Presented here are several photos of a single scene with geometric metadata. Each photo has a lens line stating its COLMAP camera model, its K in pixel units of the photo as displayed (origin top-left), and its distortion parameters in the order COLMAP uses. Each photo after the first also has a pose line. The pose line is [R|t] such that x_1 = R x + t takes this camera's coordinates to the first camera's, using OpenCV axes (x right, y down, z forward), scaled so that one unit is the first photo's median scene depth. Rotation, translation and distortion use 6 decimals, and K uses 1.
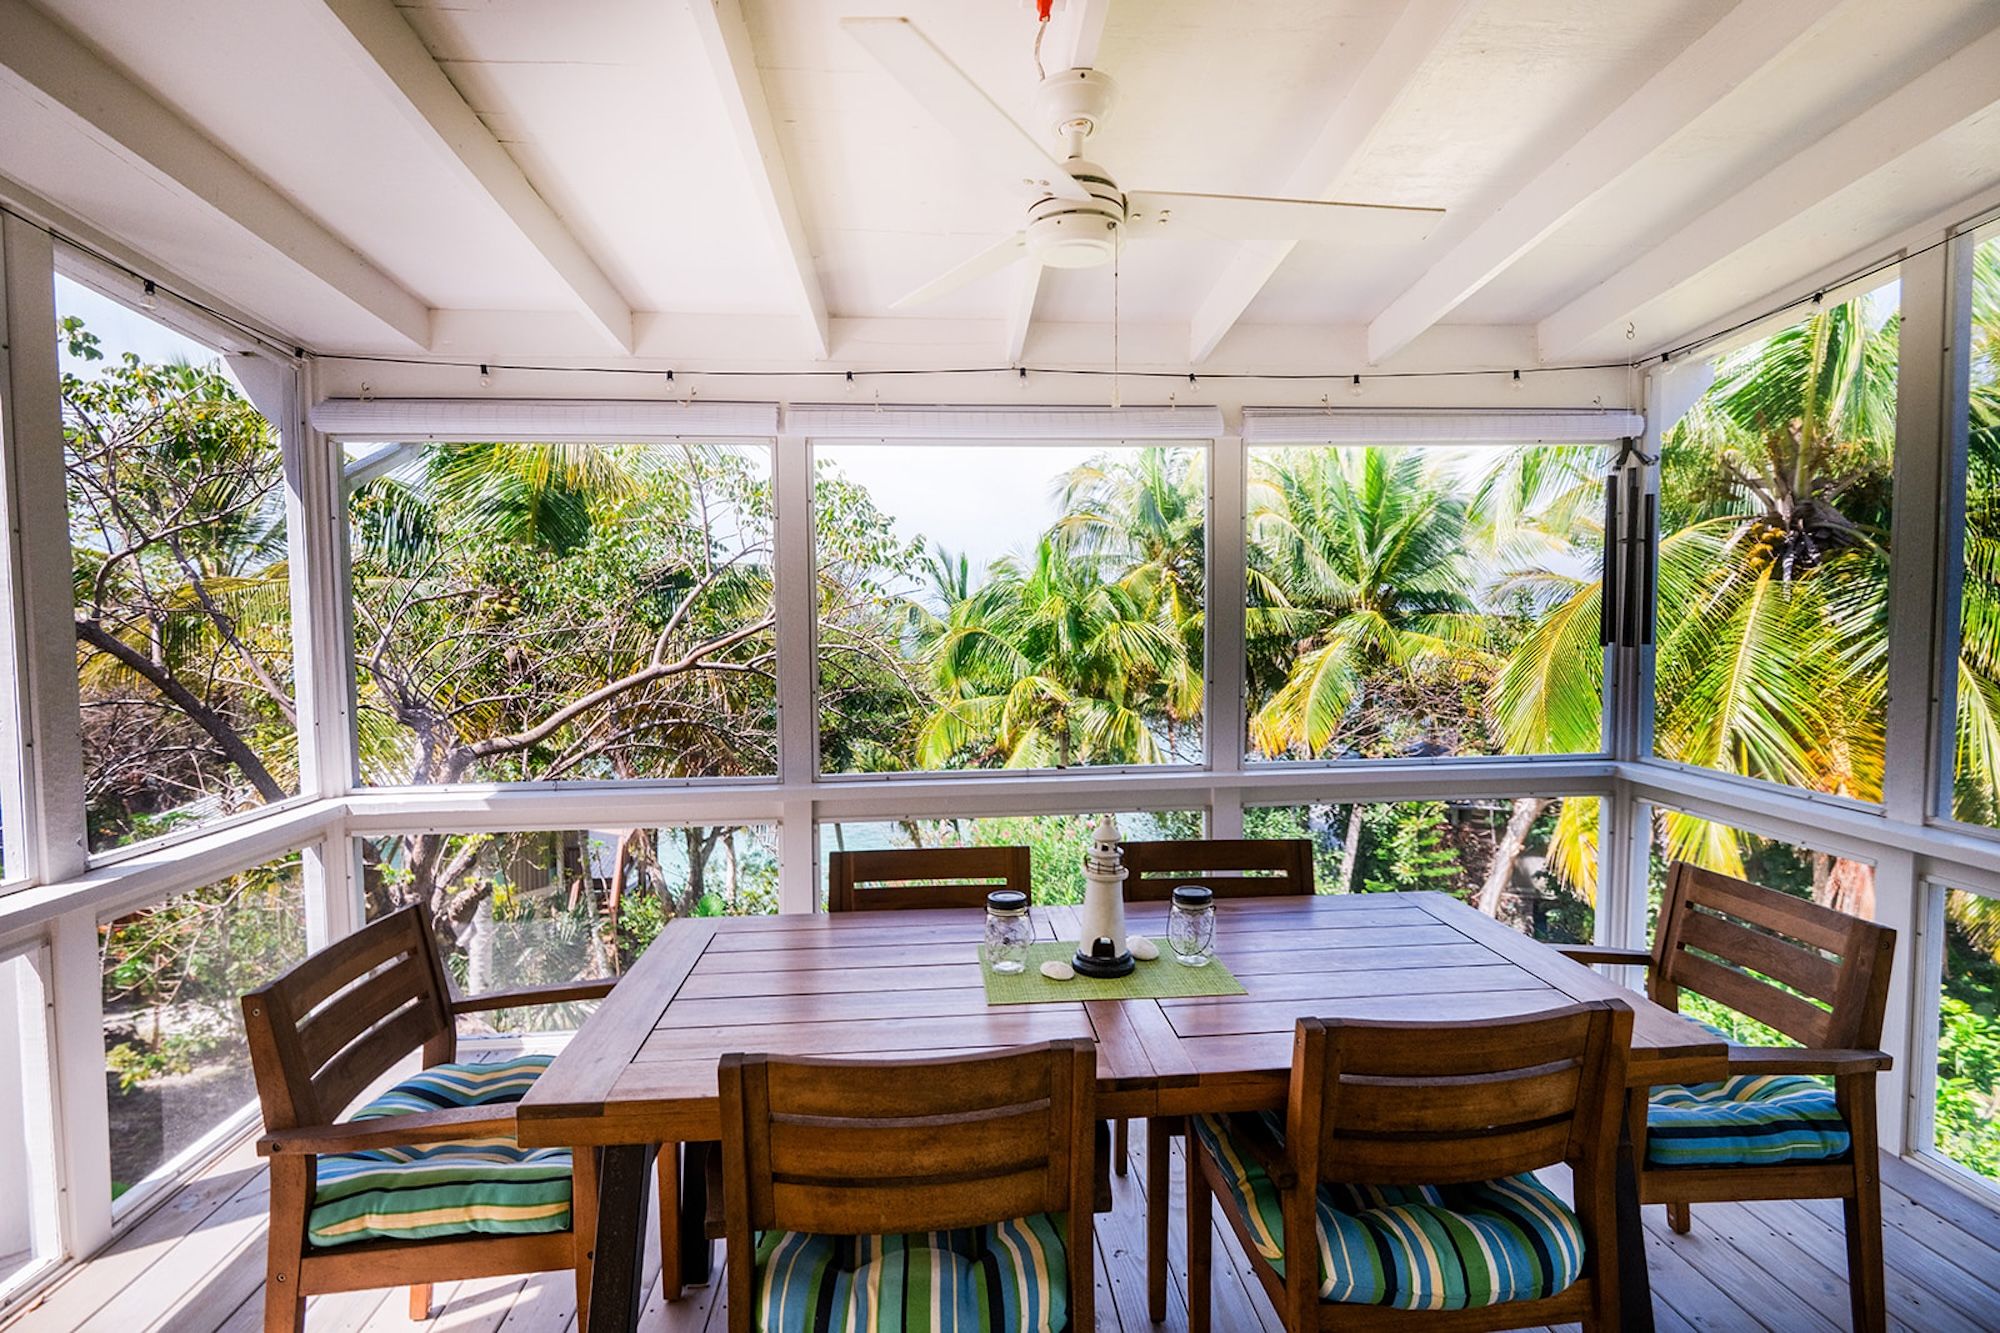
lens RADIAL K [[969.4, 0, 1000.0], [0, 969.4, 666.5], [0, 0, 1]] dist [0.001664, 0.000007]
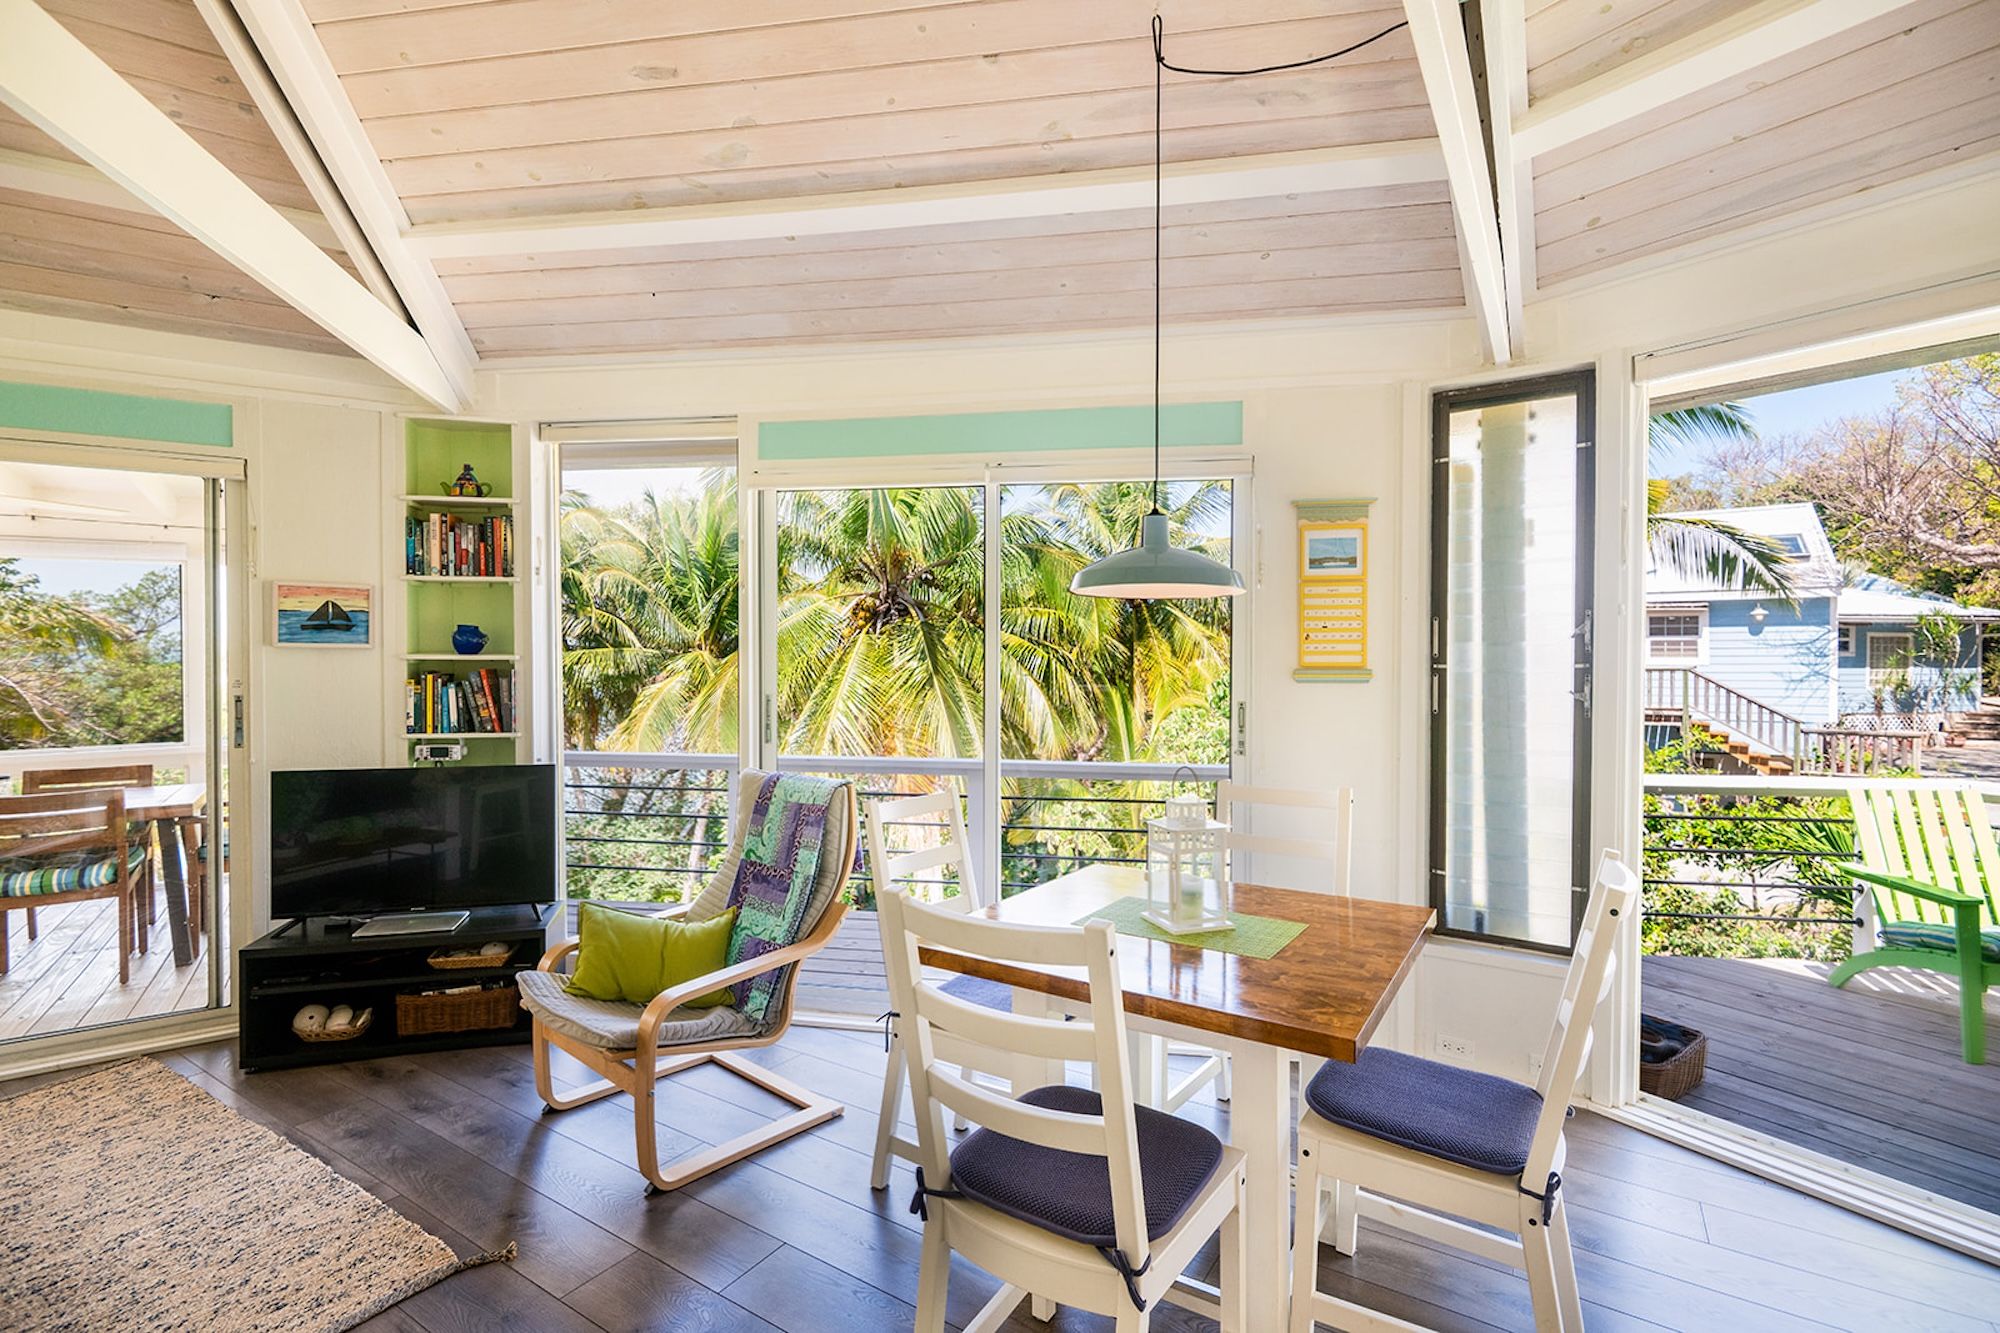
lens RADIAL K [[915.0, 0, 1000.0], [0, 915.0, 666.5], [0, 0, 1]] dist [-0.009434, -0.000697]
pose [[0.860490, -0.006926, 0.509420, 0.116967], [0.024838, 0.999289, -0.028369, 0.005471], [-0.508862, 0.037064, 0.860050, -0.204223]]
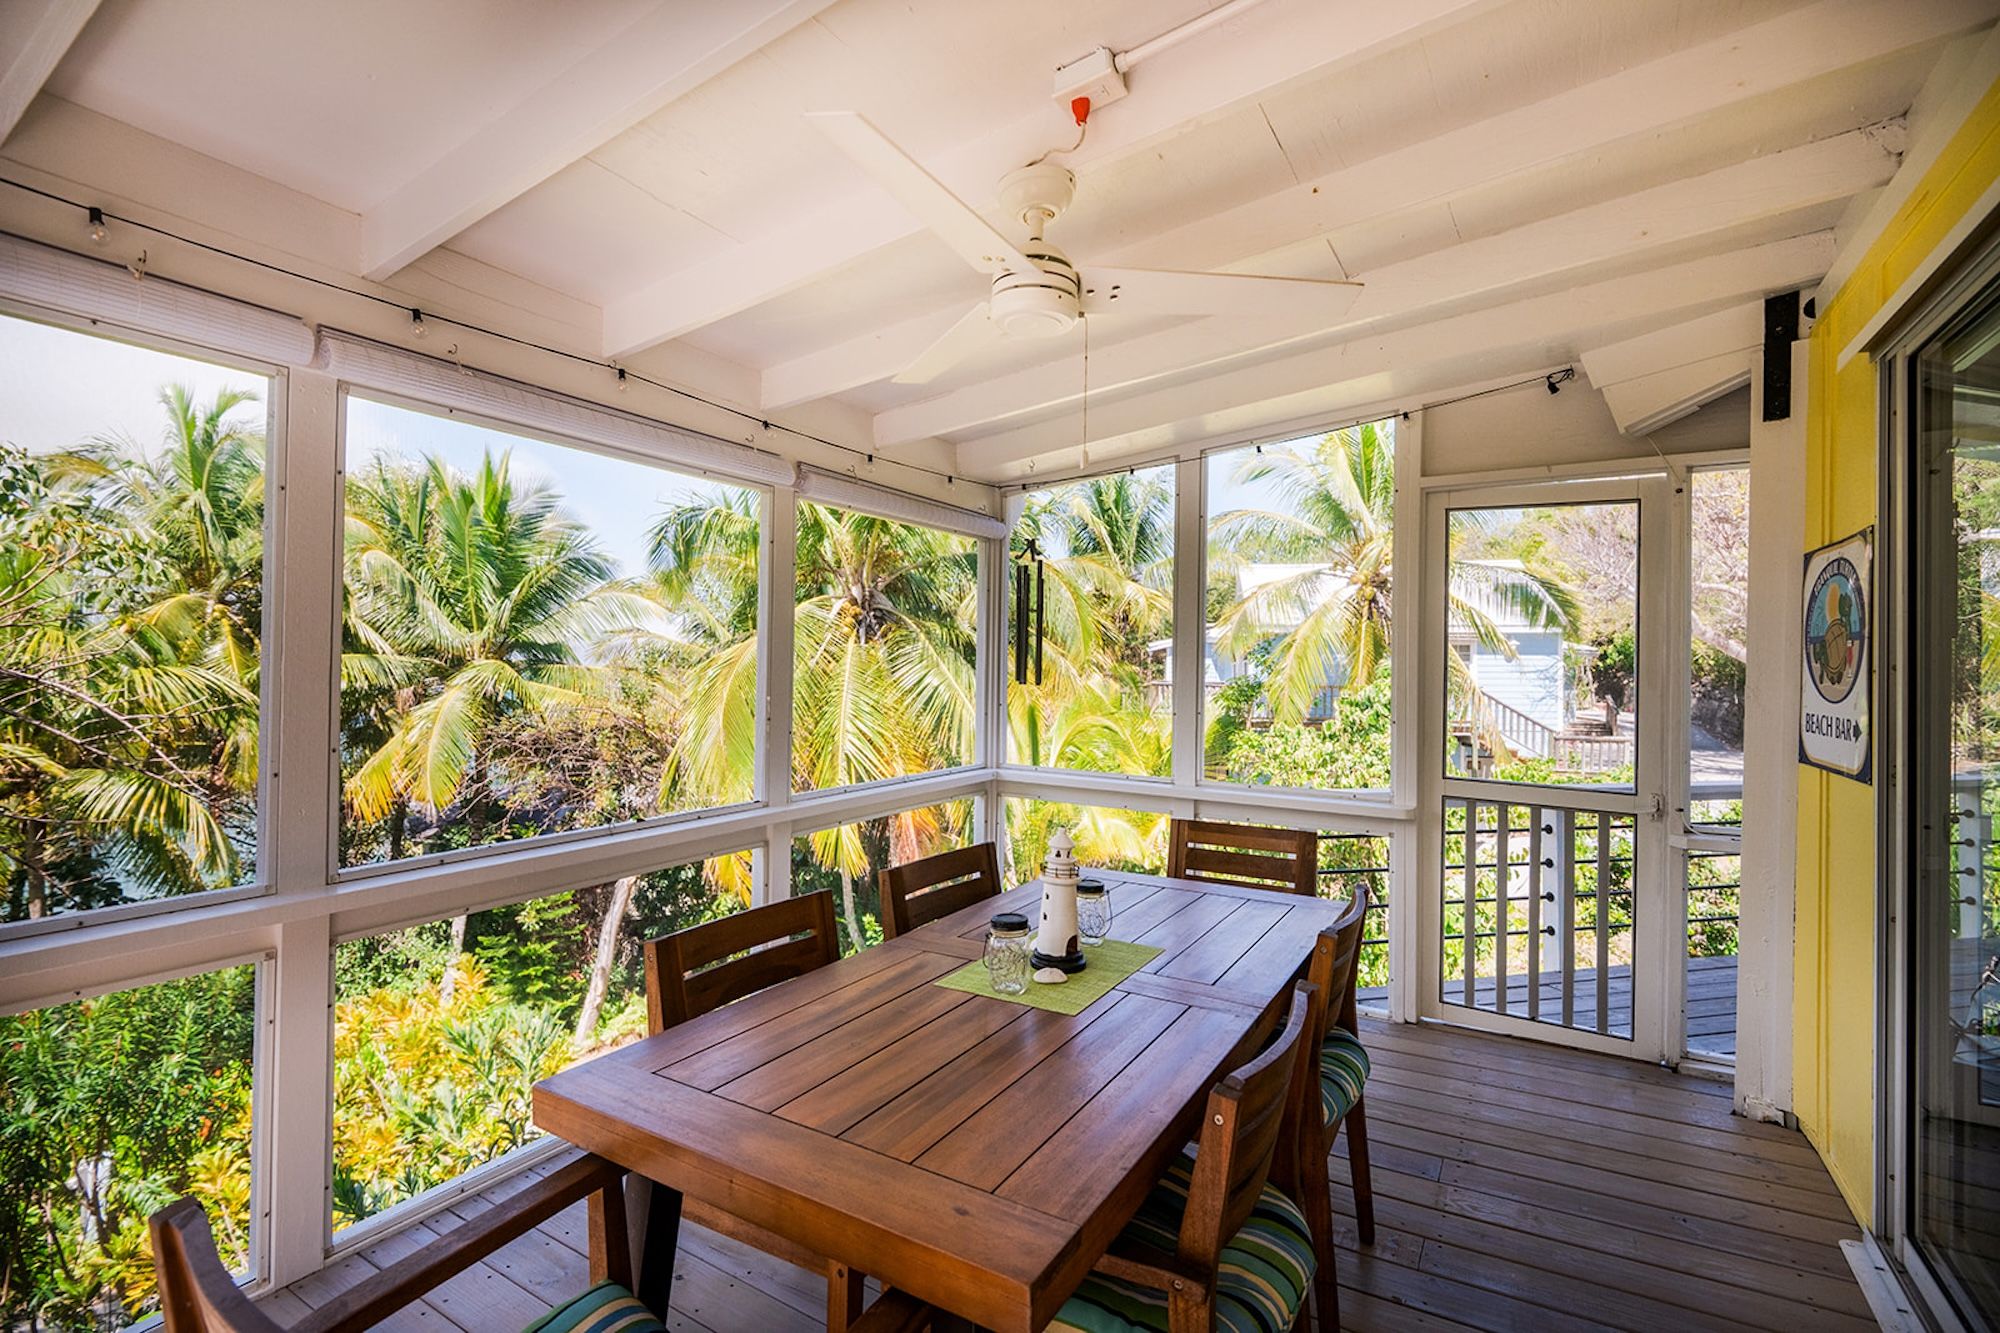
lens RADIAL K [[915.0, 0, 1000.0], [0, 915.0, 666.5], [0, 0, 1]] dist [-0.009434, -0.000697]
pose [[0.570994, 0.018036, 0.820756, -0.083687], [0.027107, 0.998799, -0.040806, 0.001093], [-0.820507, 0.045548, 0.569819, 0.046808]]
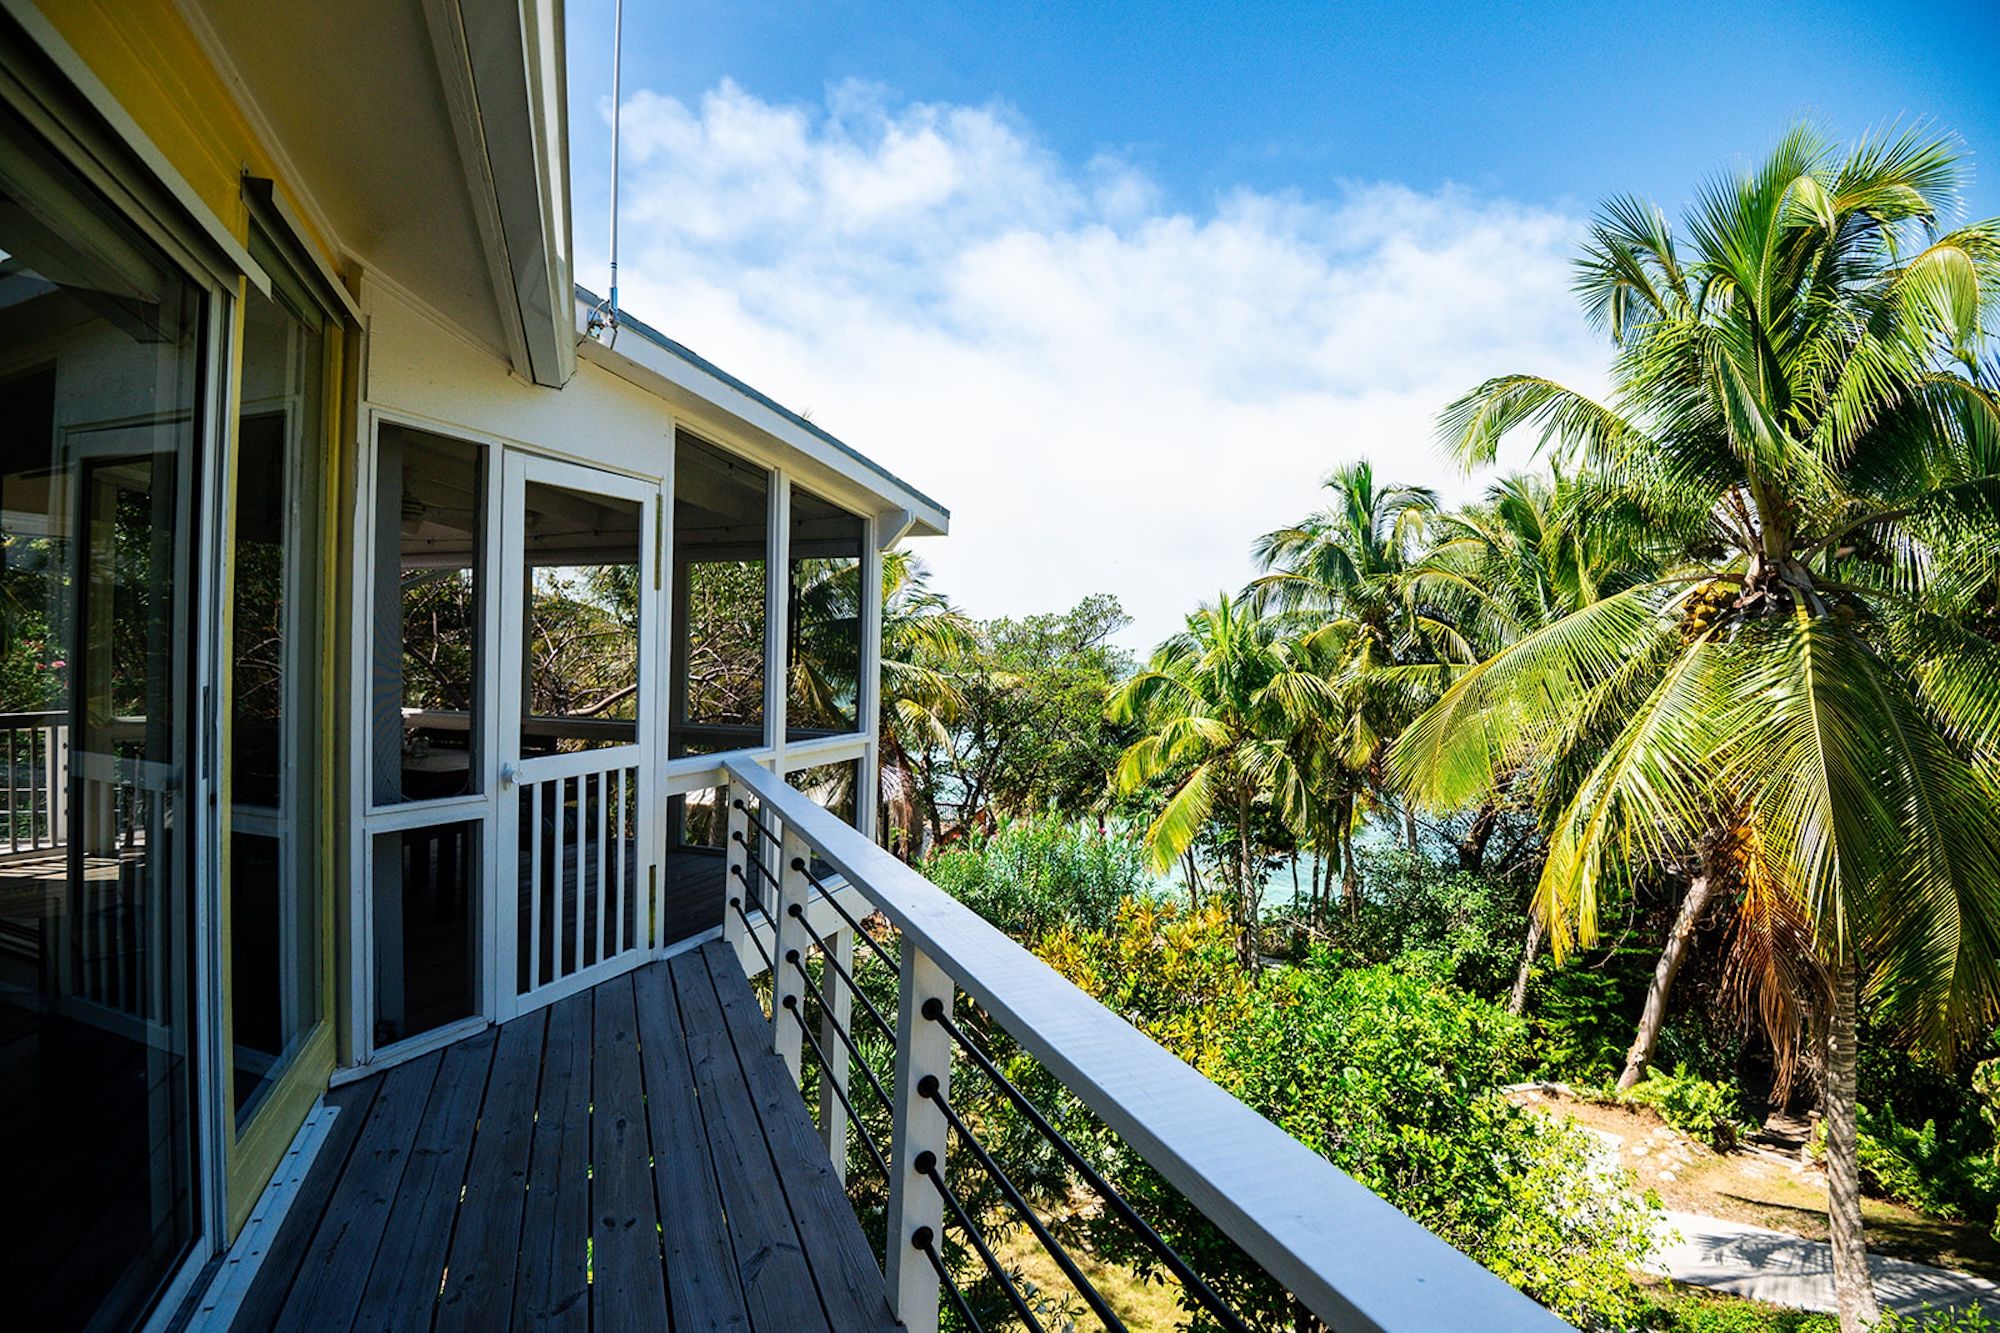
lens RADIAL K [[915.0, 0, 1000.0], [0, 915.0, 666.5], [0, 0, 1]] dist [-0.009434, -0.000697]
pose [[0.900233, 0.029768, -0.434391, 0.290843], [-0.050762, 0.998032, -0.036807, 0.002594], [0.432440, 0.055185, 0.899972, -0.066826]]
